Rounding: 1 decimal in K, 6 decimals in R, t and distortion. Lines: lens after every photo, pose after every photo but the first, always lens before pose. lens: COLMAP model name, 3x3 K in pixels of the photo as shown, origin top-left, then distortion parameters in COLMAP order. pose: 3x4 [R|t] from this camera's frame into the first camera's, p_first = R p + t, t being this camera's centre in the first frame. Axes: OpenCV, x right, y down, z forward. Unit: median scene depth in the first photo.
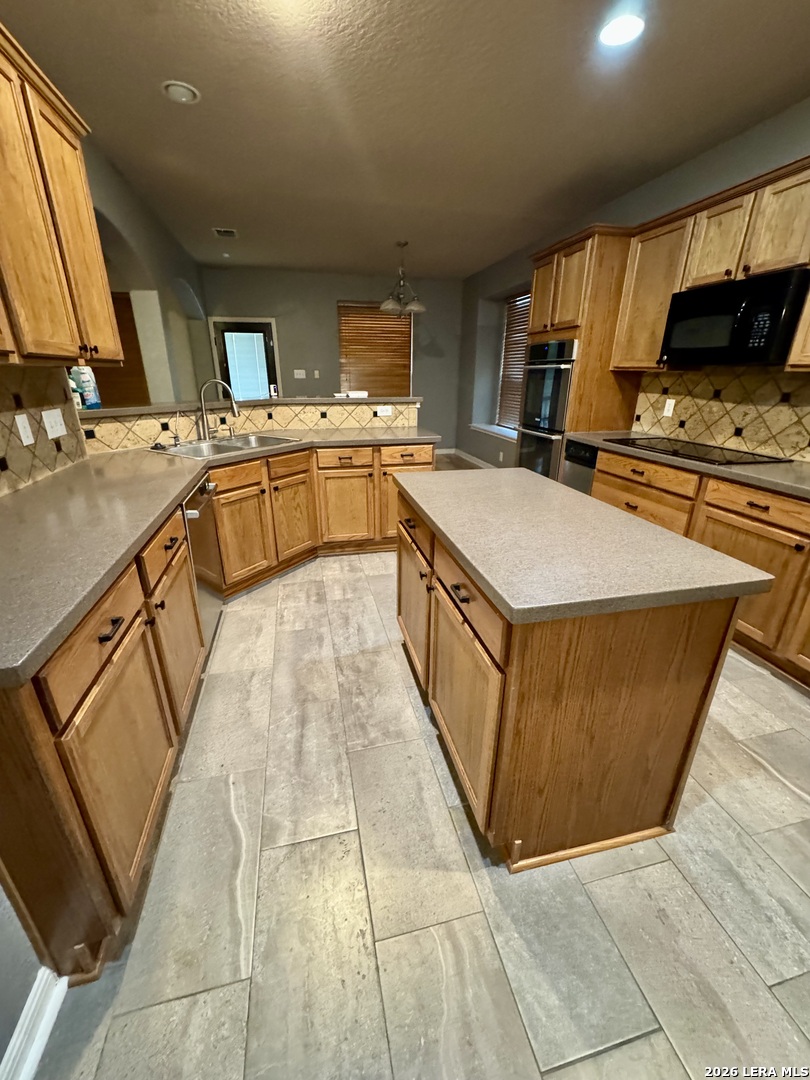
lens RADIAL K [[432.7, 0, 405.0], [0, 432.7, 540.0], [0, 0, 1]] dist [-0.001431, 0.000904]
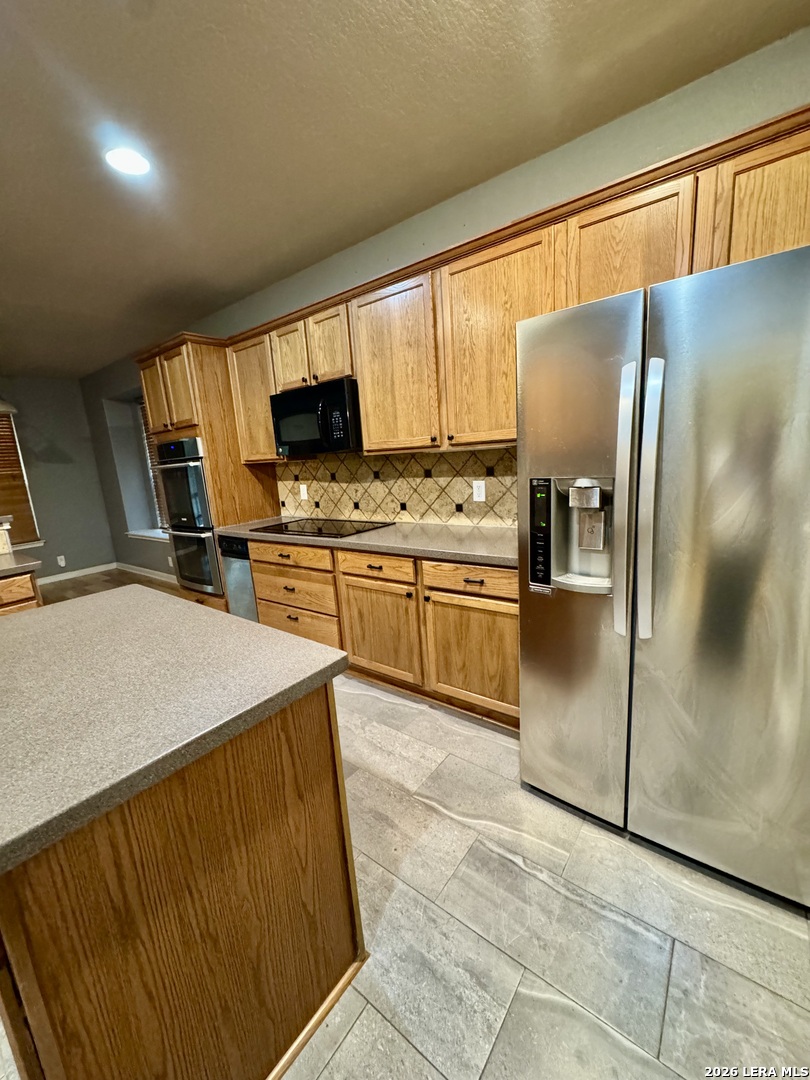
lens RADIAL K [[432.7, 0, 407.6], [0, 432.7, 540.3], [0, 0, 1]] dist [-0.001431, 0.000904]
pose [[0.772542, -0.182564, 0.608152, 0.150932], [0.298943, 0.949561, -0.094696, -0.009241], [-0.560189, 0.254960, 0.788152, 0.025871]]
